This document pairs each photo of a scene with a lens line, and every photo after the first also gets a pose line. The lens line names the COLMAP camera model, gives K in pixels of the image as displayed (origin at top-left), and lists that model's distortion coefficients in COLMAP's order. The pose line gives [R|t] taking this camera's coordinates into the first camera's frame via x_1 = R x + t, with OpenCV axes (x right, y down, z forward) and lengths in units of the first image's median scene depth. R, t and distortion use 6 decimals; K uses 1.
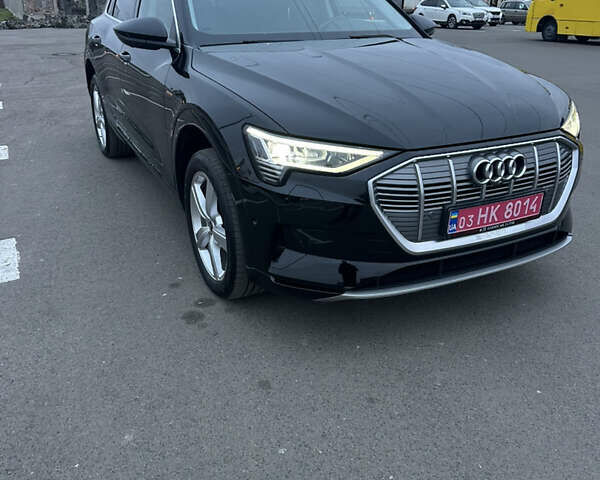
lens RADIAL K [[554.4, 0, 301.7], [0, 554.4, 241.3], [0, 0, 1]] dist [0.129344, -0.214837]
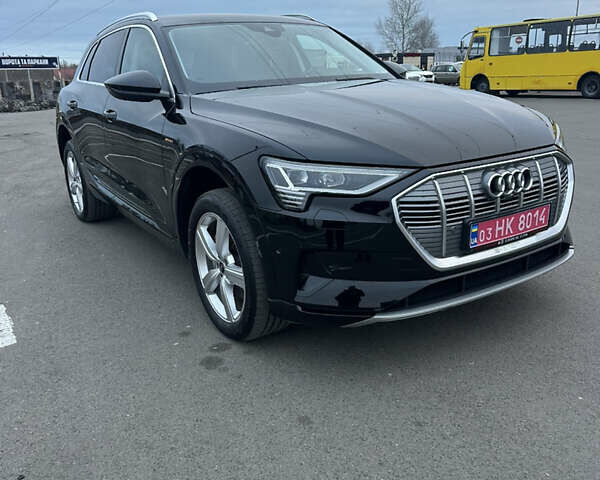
lens RADIAL K [[554.4, 0, 301.7], [0, 554.4, 241.3], [0, 0, 1]] dist [0.129344, -0.214837]
pose [[0.993320, -0.079743, 0.083409, -0.112494], [0.088975, 0.989538, -0.113567, 0.056948], [-0.073480, 0.120229, 0.990023, 0.019993]]
